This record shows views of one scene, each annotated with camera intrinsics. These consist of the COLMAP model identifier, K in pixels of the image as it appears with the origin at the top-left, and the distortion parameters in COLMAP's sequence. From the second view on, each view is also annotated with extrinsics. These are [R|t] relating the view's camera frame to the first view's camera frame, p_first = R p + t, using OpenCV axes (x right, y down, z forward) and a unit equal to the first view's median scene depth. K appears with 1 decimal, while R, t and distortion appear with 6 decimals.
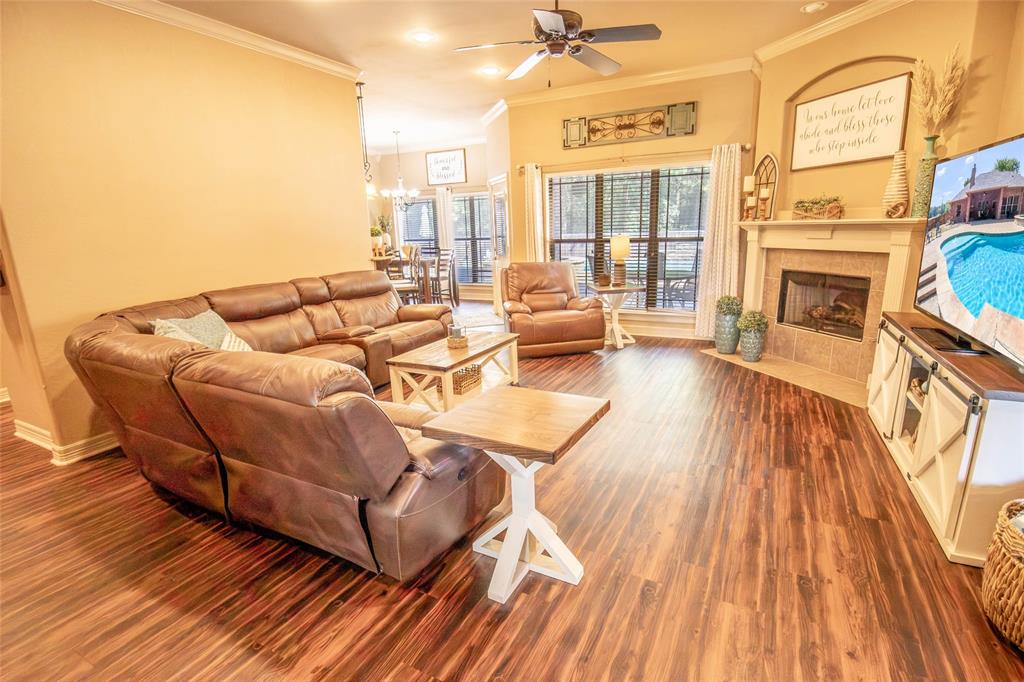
lens RADIAL K [[484.5, 0, 525.5], [0, 484.5, 354.3], [0, 0, 1]] dist [-0.043571, 0.018558]
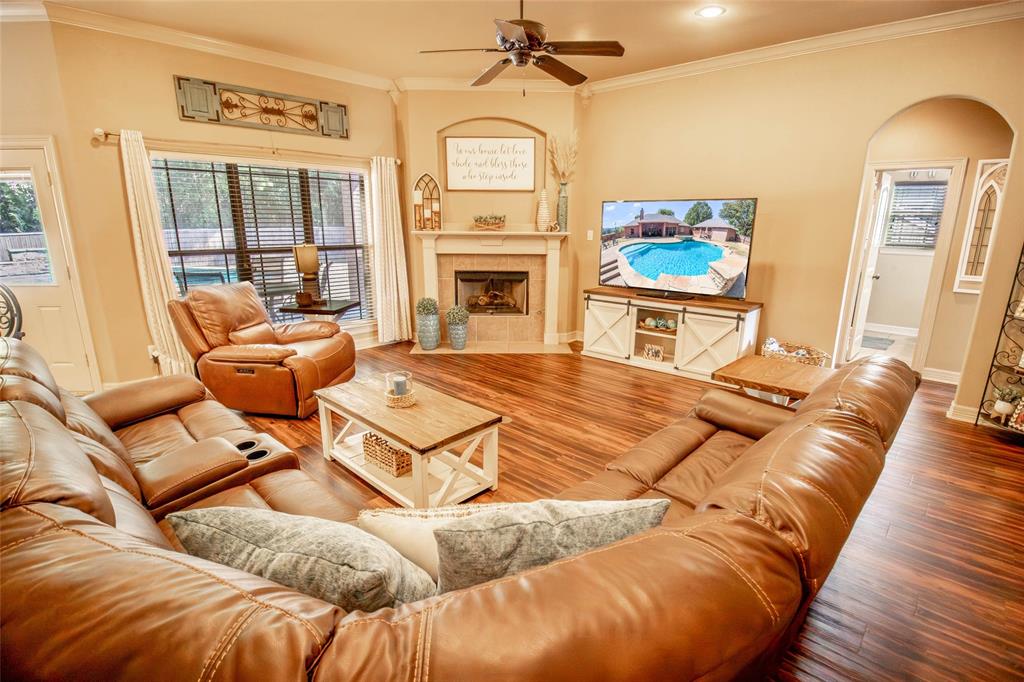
lens RADIAL K [[484.5, 0, 525.5], [0, 484.5, 354.3], [0, 0, 1]] dist [-0.043571, 0.018558]
pose [[0.274441, -0.216745, 0.936858, -0.629987], [0.222825, 0.962083, 0.157307, -0.128702], [-0.935431, 0.165584, 0.312331, 0.493431]]
